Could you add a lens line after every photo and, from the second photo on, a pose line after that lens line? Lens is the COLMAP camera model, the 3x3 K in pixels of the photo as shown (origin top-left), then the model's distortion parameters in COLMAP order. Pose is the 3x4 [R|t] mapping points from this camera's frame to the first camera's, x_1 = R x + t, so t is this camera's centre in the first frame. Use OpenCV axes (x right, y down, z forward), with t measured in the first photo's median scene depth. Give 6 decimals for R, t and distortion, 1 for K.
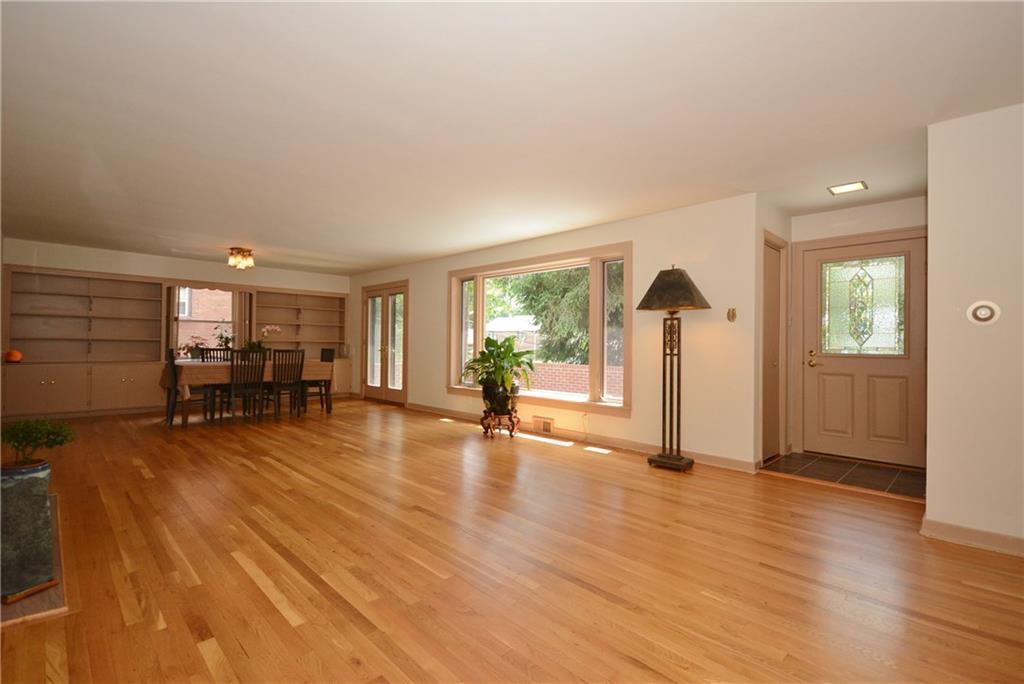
lens RADIAL K [[475.1, 0, 512.0], [0, 475.1, 342.0], [0, 0, 1]] dist [0.000440, 0.000171]
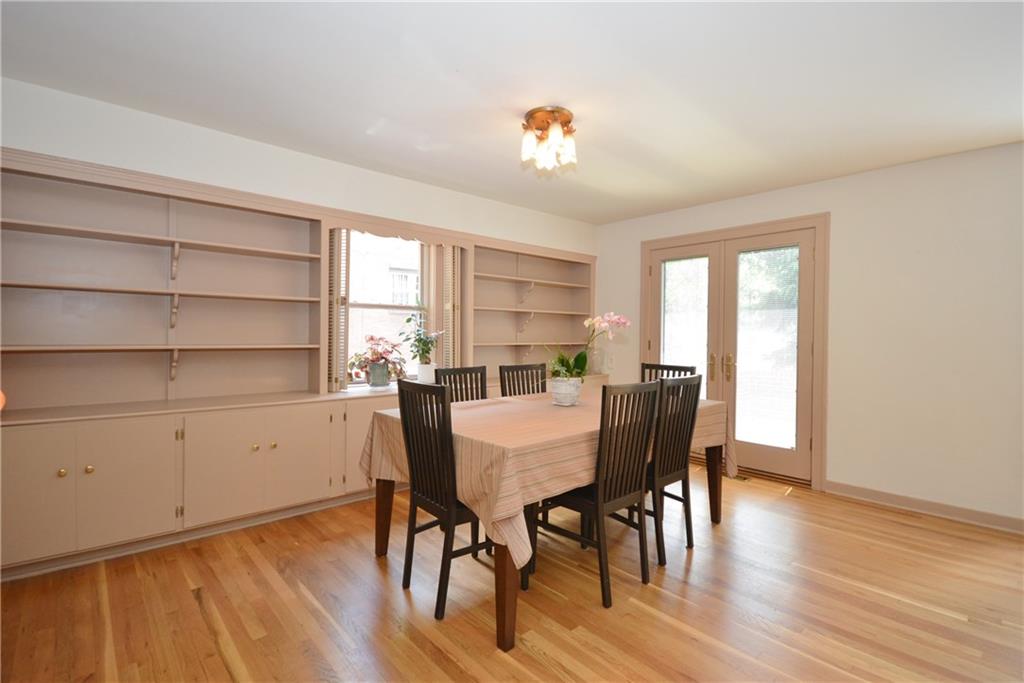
lens RADIAL K [[475.1, 0, 512.0], [0, 475.1, 341.5], [0, 0, 1]] dist [0.000440, 0.000171]
pose [[0.998985, -0.000840, -0.045027, -0.541807], [0.001711, 0.999812, 0.019321, -0.017950], [0.045002, -0.019378, 0.998799, 0.563882]]
